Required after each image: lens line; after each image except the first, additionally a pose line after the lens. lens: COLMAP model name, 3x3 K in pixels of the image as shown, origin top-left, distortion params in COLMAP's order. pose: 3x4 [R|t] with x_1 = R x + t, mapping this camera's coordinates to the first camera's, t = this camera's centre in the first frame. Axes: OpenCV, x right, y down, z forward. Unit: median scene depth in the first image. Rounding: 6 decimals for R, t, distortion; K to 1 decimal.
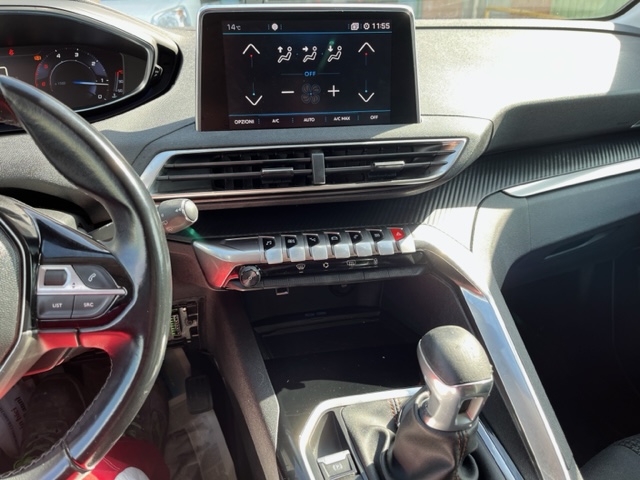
lens RADIAL K [[484.2, 0, 316.2], [0, 484.2, 239.5], [0, 0, 1]] dist [0.071206, -0.104646]
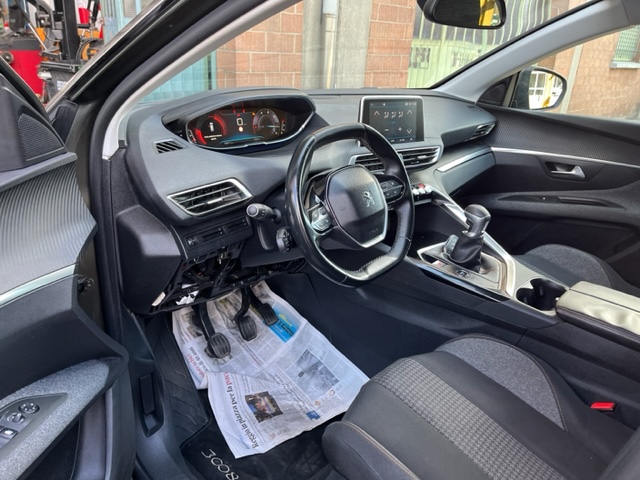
lens RADIAL K [[484.2, 0, 315.5], [0, 484.2, 244.9], [0, 0, 1]] dist [0.071206, -0.104646]
pose [[0.873302, -0.126396, 0.470497, -1.584900], [0.143463, 0.989656, -0.000422, 0.219288], [-0.465577, 0.067868, 0.882401, -0.952674]]
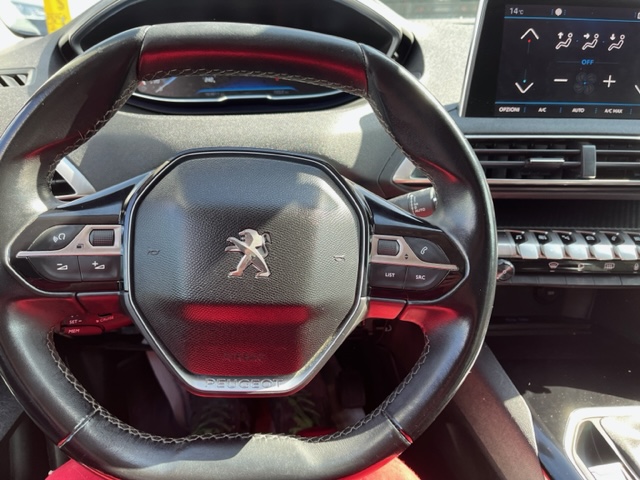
lens RADIAL K [[484.2, 0, 324.0], [0, 484.2, 242.2], [0, 0, 1]] dist [0.071206, -0.104646]
pose [[0.986791, 0.081051, -0.140263, -0.349455], [-0.082882, 0.996533, -0.007256, 0.056797], [0.139189, 0.018785, 0.990088, -0.005035]]
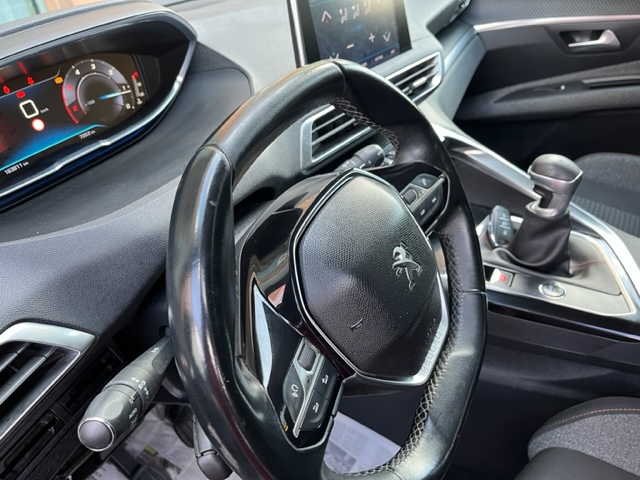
lens RADIAL K [[484.2, 0, 315.2], [0, 484.2, 241.9], [0, 0, 1]] dist [0.071206, -0.104646]
pose [[0.731381, -0.432495, 0.527286, -0.964526], [0.380537, 0.900435, 0.210732, -0.150644], [-0.565927, 0.046527, 0.823141, 0.067715]]
